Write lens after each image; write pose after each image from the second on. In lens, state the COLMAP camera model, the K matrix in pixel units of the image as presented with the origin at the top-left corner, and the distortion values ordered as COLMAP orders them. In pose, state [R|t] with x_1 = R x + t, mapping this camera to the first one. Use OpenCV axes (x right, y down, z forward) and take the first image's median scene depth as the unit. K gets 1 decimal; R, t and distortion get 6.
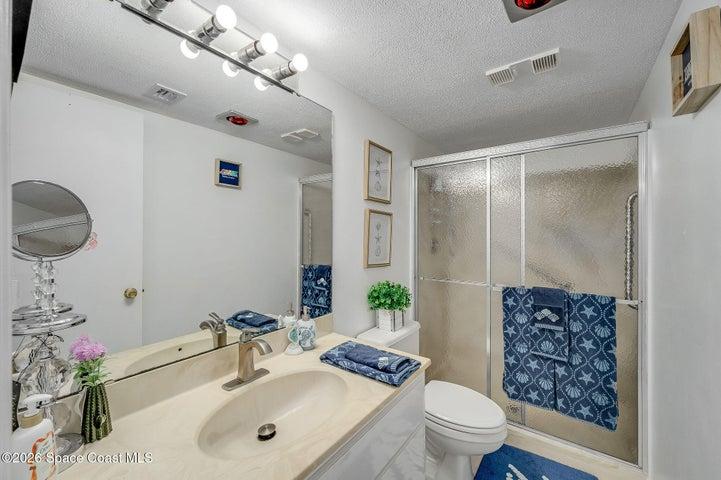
lens RADIAL K [[287.7, 0, 359.2], [0, 287.7, 237.8], [0, 0, 1]] dist [-0.001940, 0.001347]
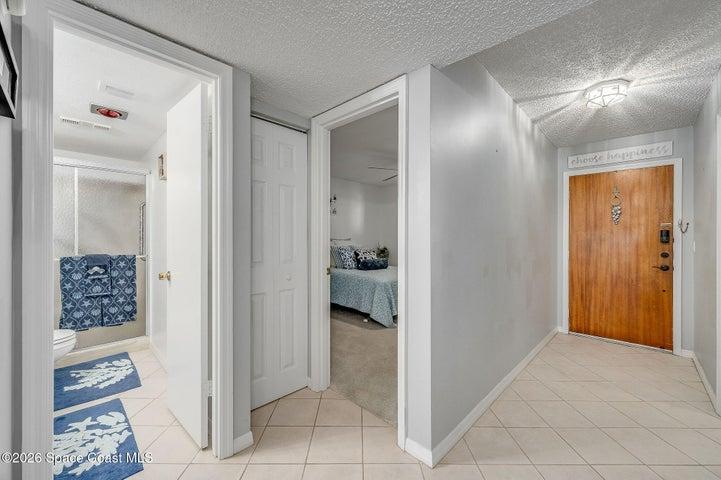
lens RADIAL K [[287.7, 0, 362.2], [0, 287.7, 236.5], [0, 0, 1]] dist [-0.001940, 0.001347]
pose [[0.140396, -0.009970, 0.990045, -0.784327], [-0.006786, 0.999916, 0.011032, 0.048191], [-0.990072, -0.008267, 0.140316, -0.758281]]
